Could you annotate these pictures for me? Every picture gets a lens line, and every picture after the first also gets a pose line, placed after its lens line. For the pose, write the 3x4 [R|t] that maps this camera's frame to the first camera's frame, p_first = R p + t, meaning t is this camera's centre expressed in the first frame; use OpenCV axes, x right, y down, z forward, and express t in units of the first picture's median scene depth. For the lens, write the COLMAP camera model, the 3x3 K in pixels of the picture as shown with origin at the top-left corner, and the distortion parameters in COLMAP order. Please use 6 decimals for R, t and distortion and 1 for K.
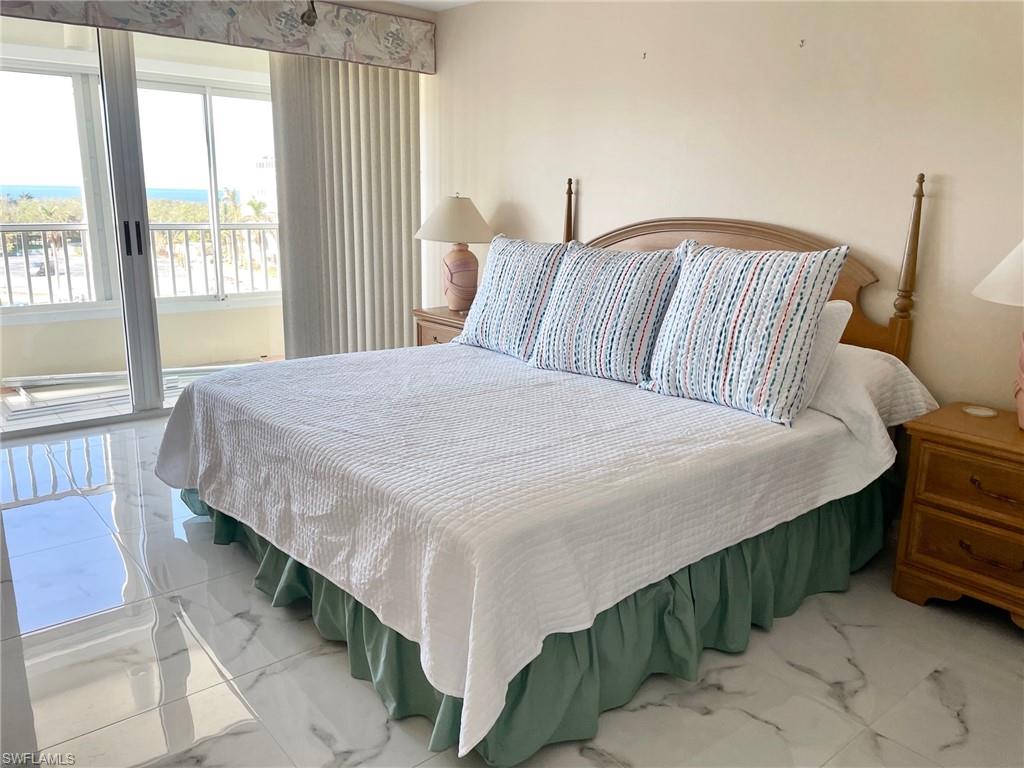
lens RADIAL K [[775.6, 0, 513.9], [0, 775.6, 379.3], [0, 0, 1]] dist [0.067906, -0.062296]
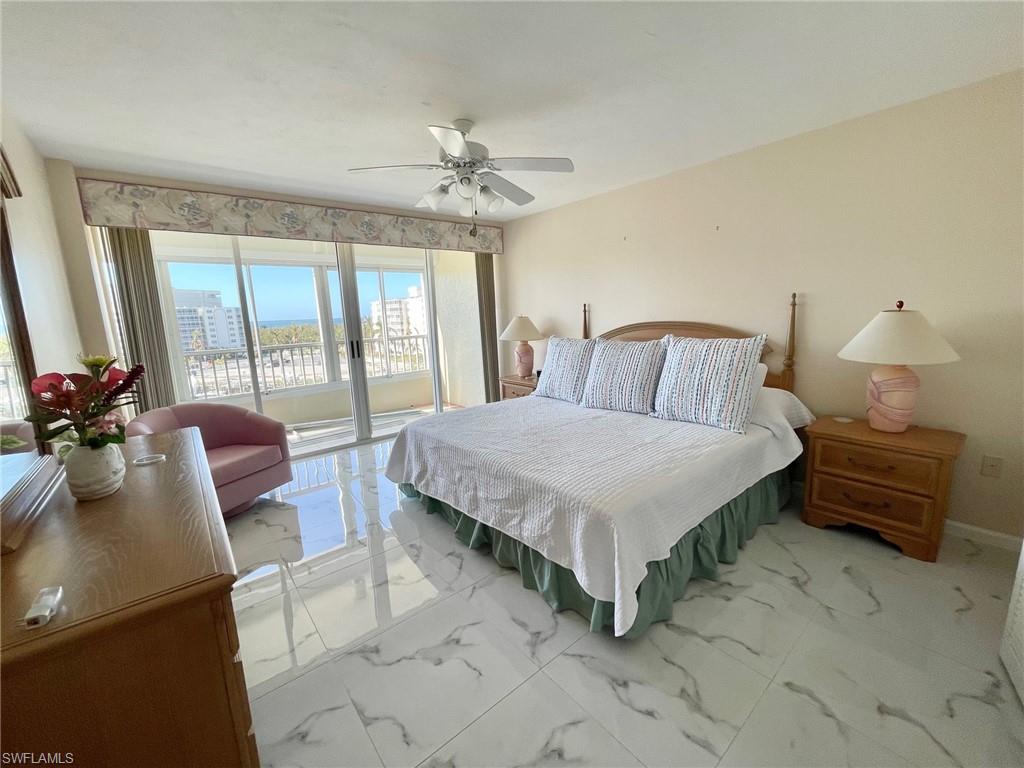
lens RADIAL K [[413.9, 0, 510.2], [0, 413.9, 388.2], [0, 0, 1]] dist [0.001153, 0.000919]
pose [[0.998282, -0.055875, -0.017638, -0.164680], [0.055000, 0.997395, -0.046672, -0.031168], [0.020200, 0.045622, 0.998755, 0.019866]]
